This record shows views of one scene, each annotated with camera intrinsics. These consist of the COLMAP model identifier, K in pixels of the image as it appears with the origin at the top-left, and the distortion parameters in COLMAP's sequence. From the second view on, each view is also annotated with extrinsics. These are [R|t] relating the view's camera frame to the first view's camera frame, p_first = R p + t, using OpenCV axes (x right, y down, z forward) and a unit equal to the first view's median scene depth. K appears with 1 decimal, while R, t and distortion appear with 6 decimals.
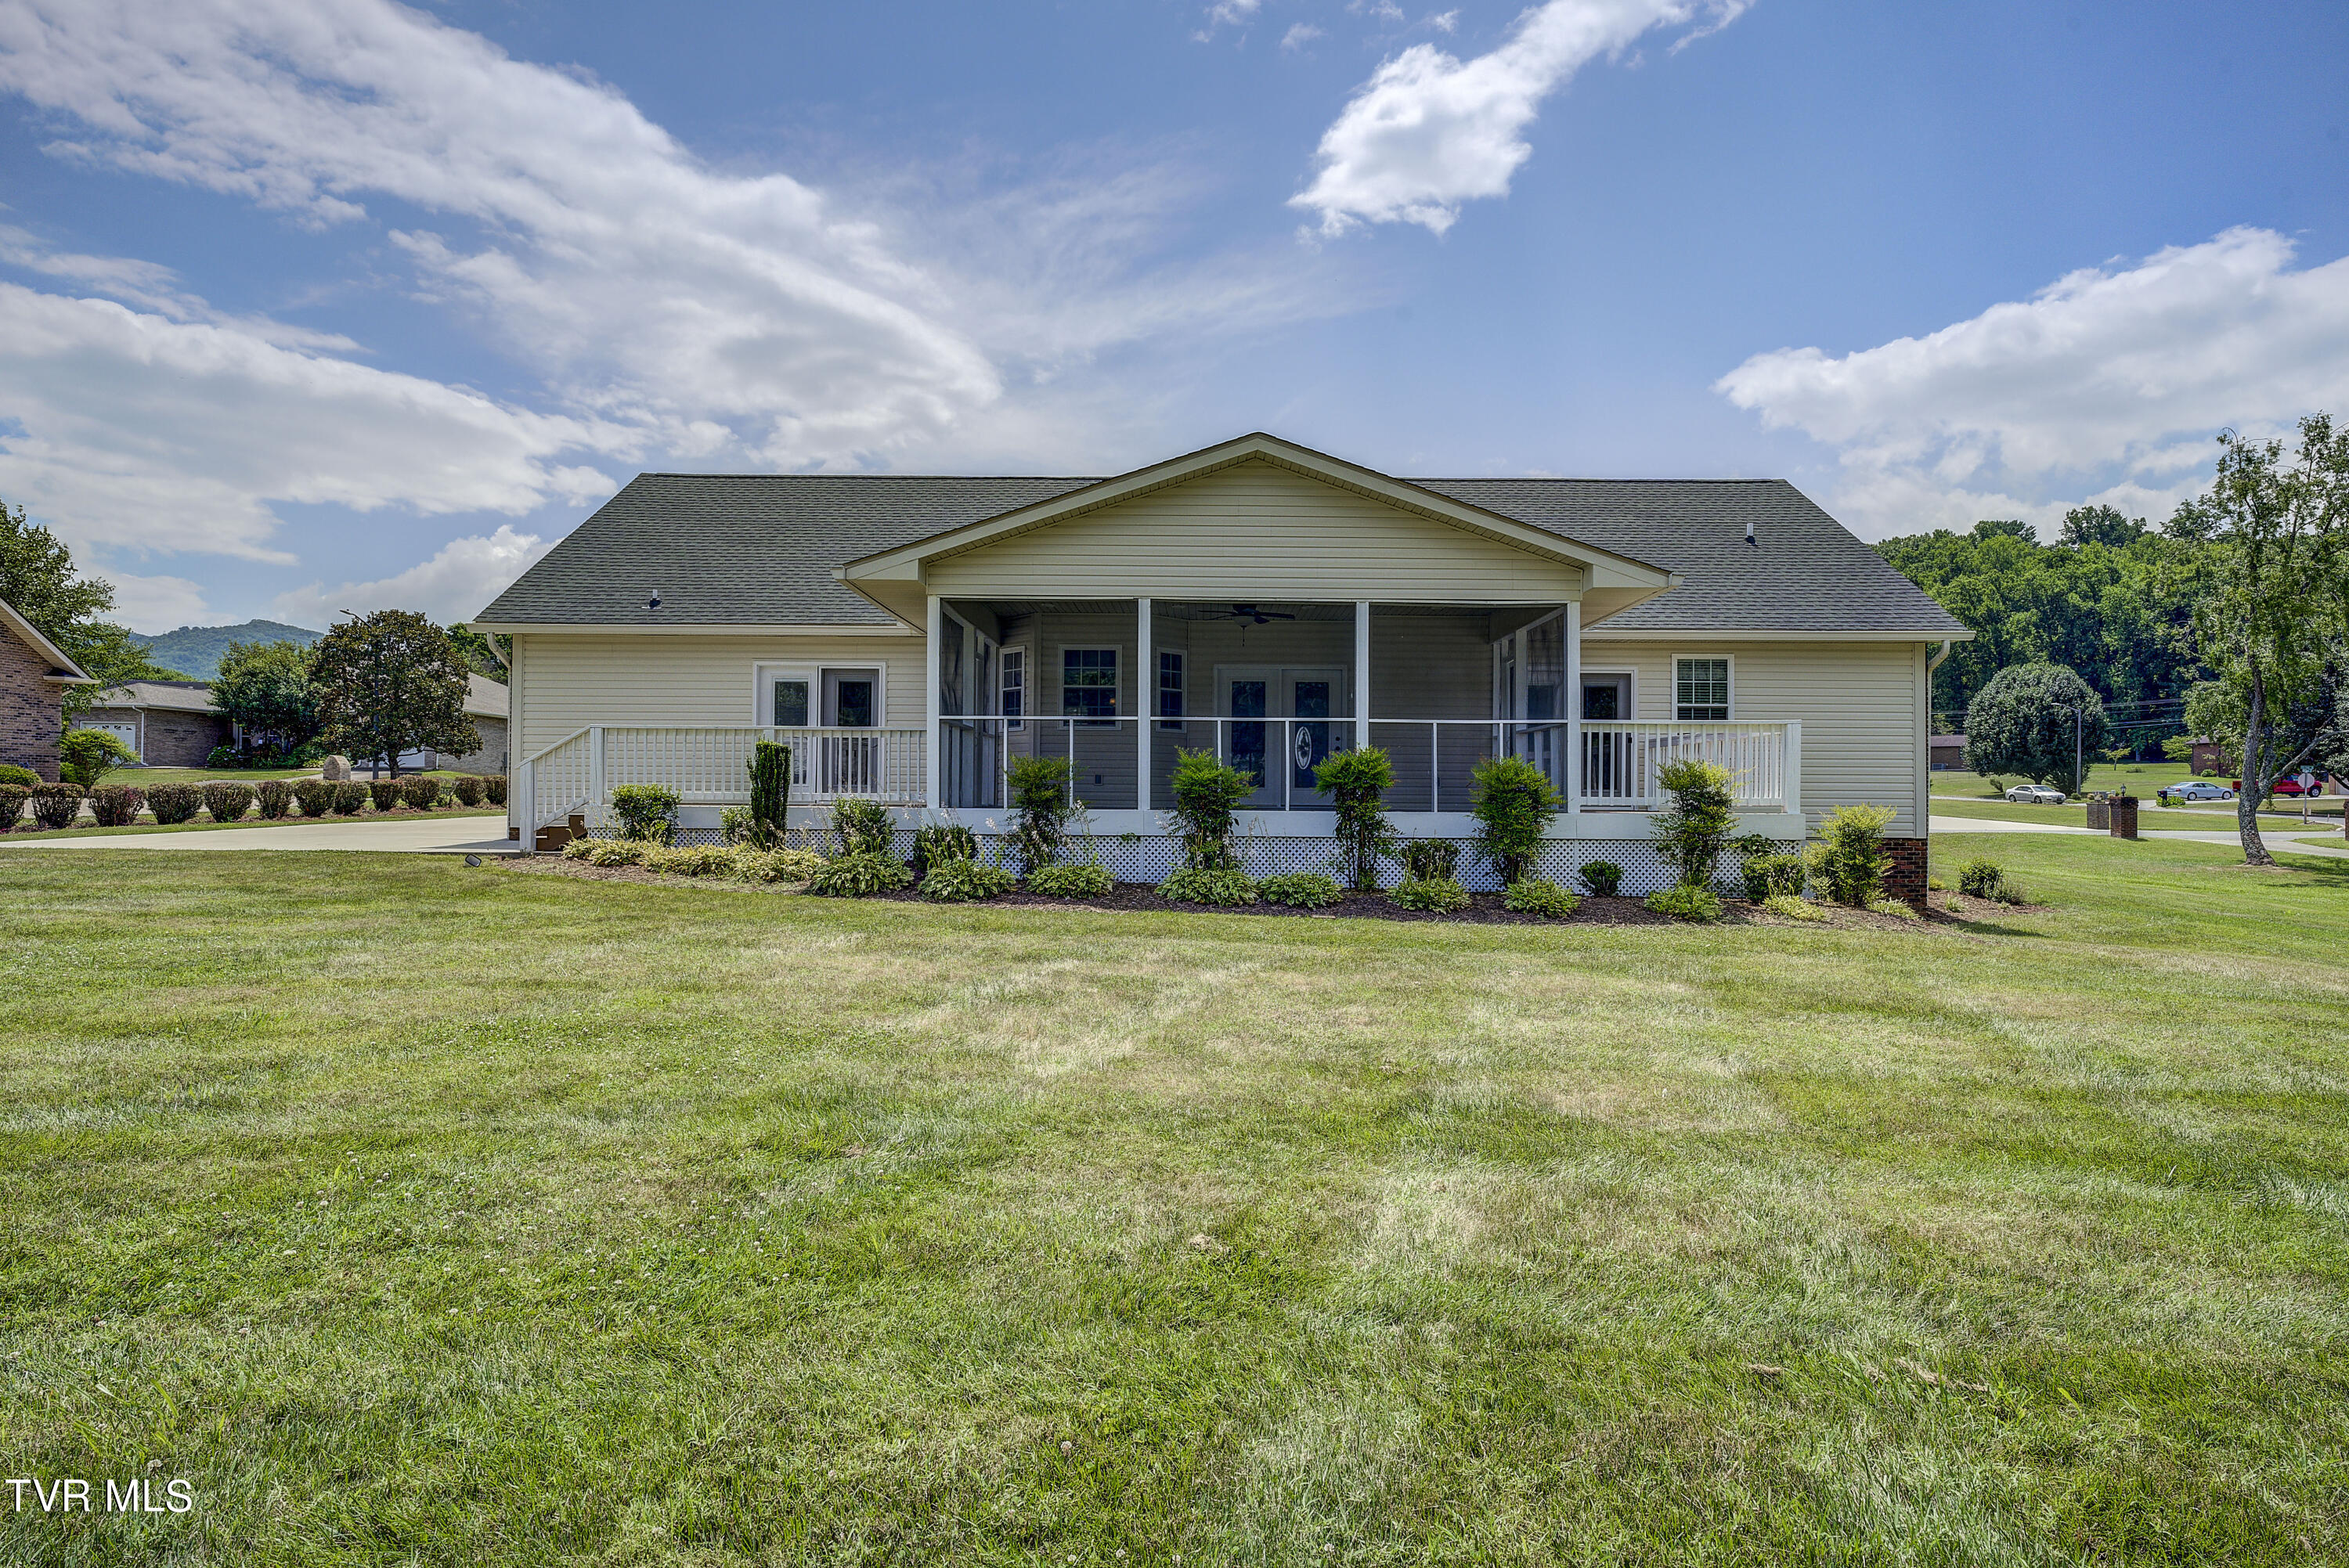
lens RADIAL K [[1244.4, 0, 1237.2], [0, 1244.4, 787.2], [0, 0, 1]] dist [0.010766, -0.004349]
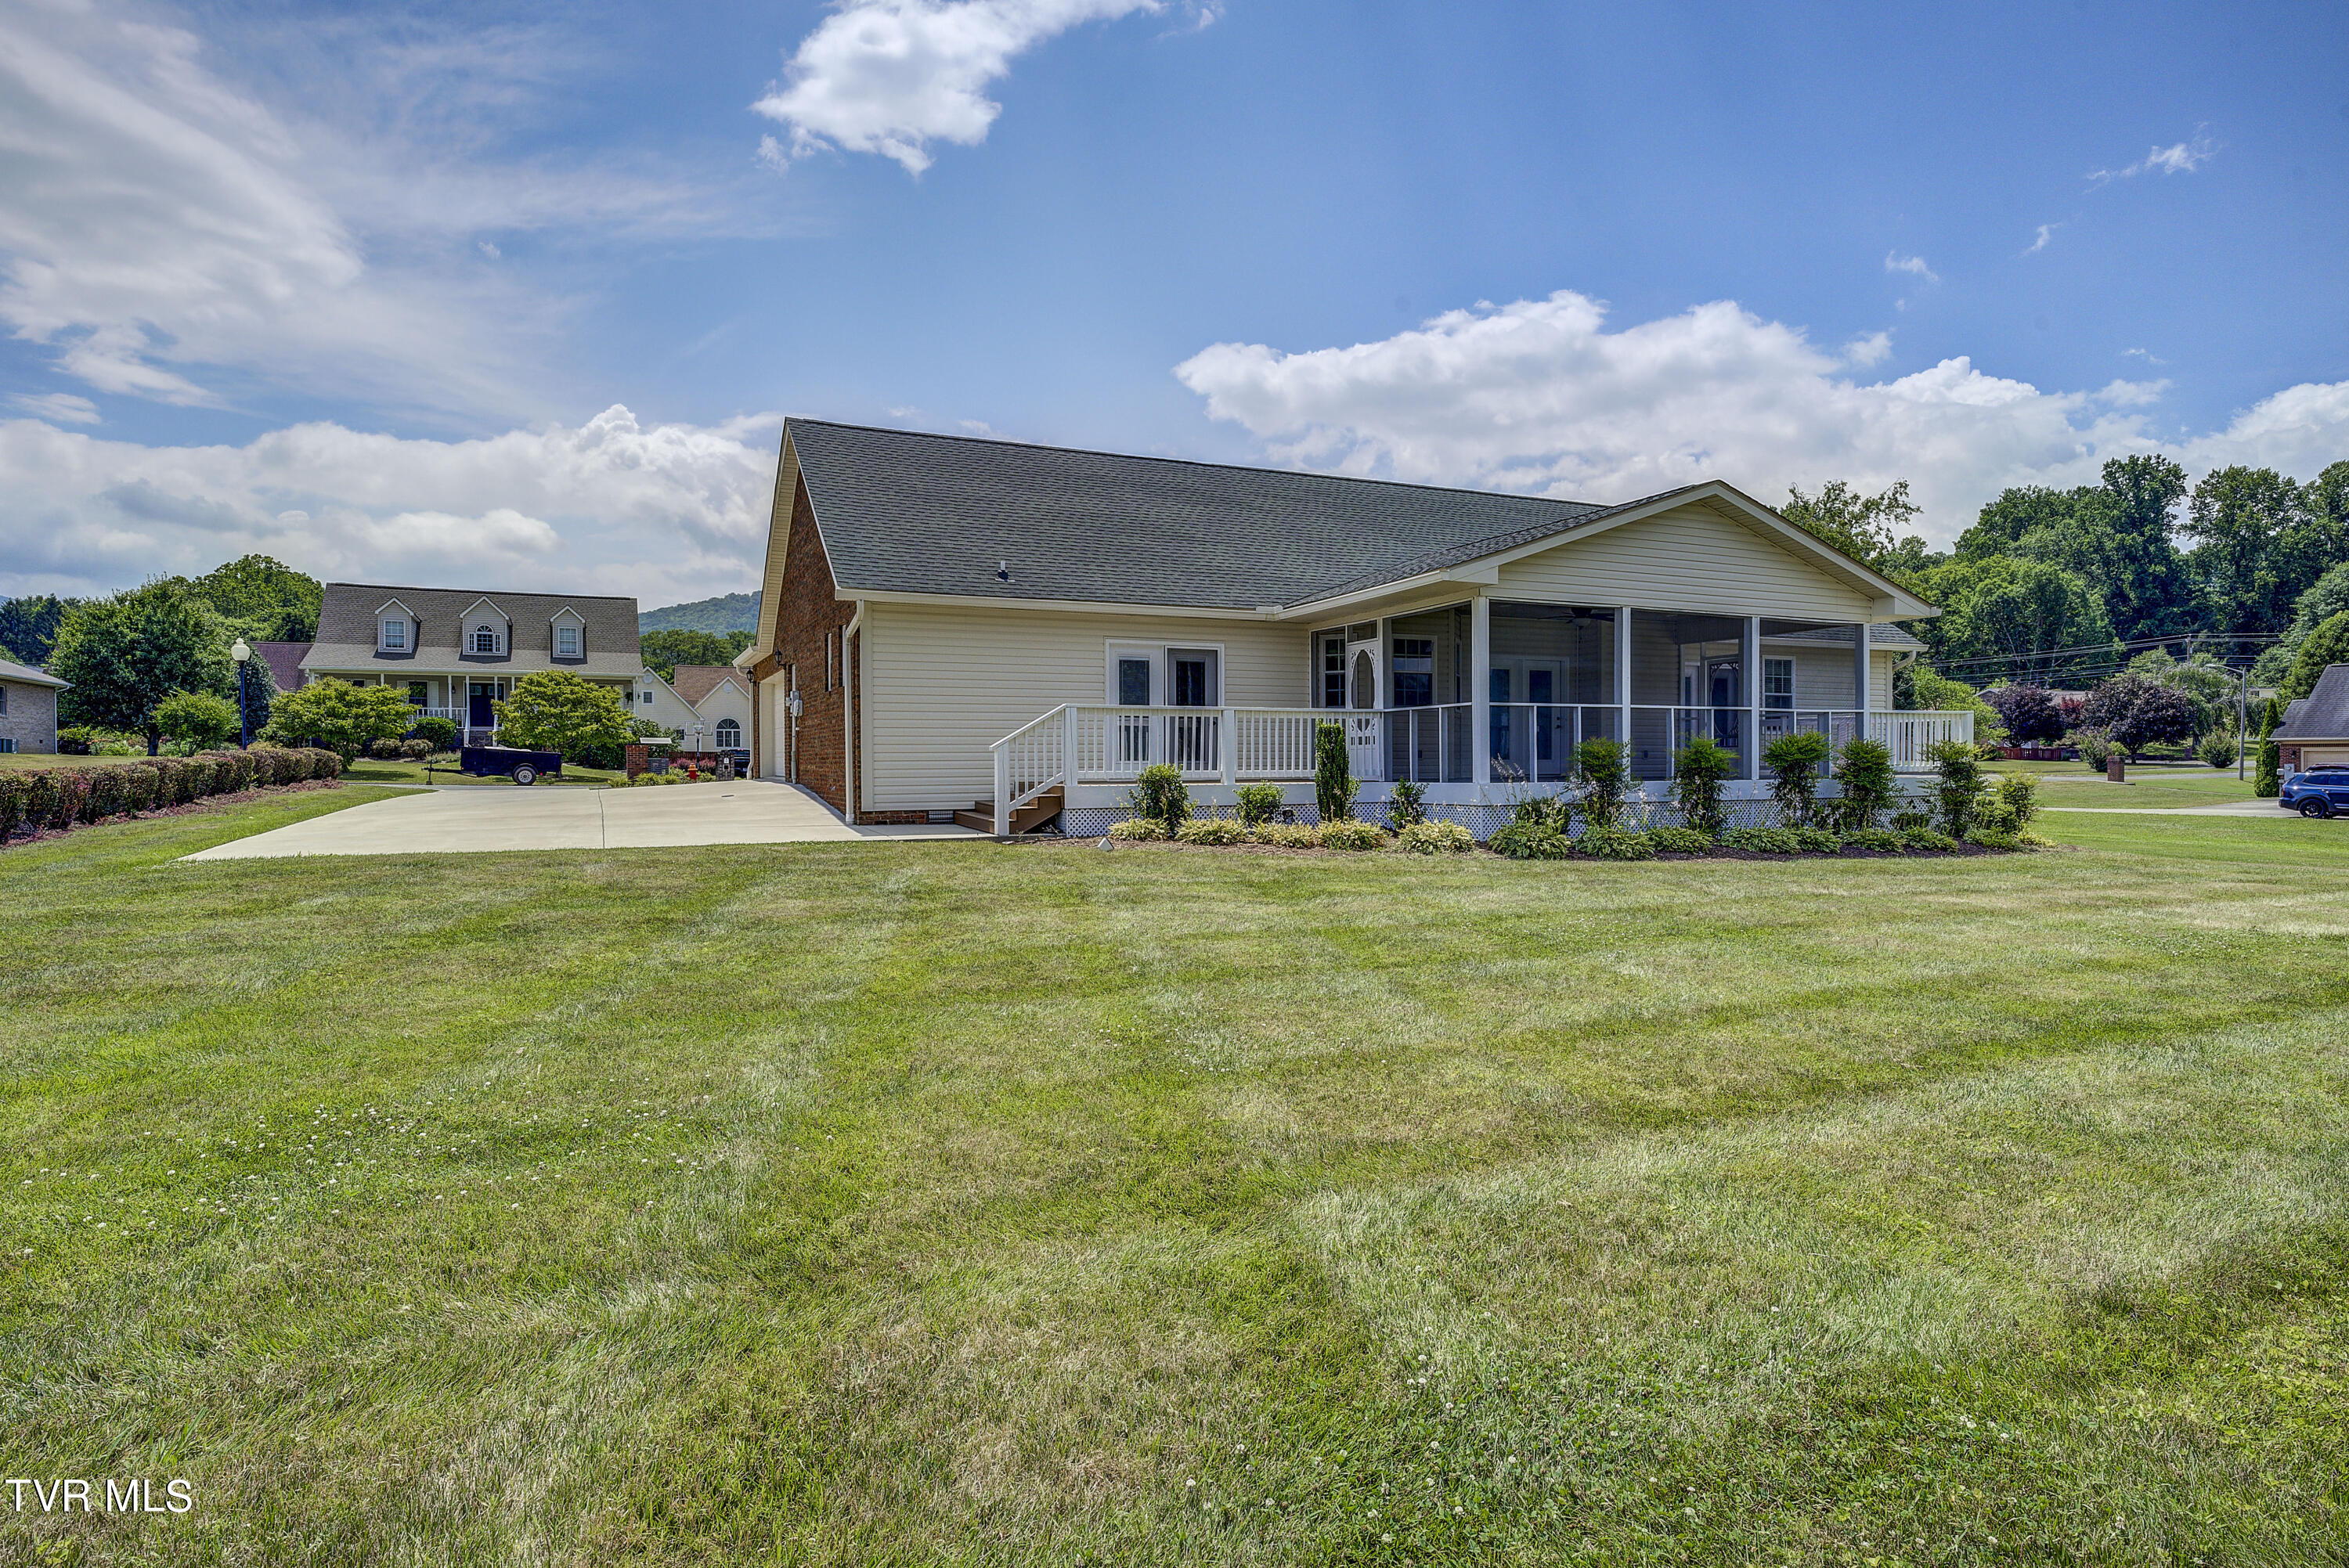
lens RADIAL K [[1339.2, 0, 1174.0], [0, 1339.2, 771.0], [0, 0, 1]] dist [-0.011172, 0.002915]
pose [[0.899701, -0.010819, 0.436372, -0.105440], [0.007508, 0.999928, 0.009311, -0.000772], [-0.436442, -0.005101, 0.899718, 0.003272]]
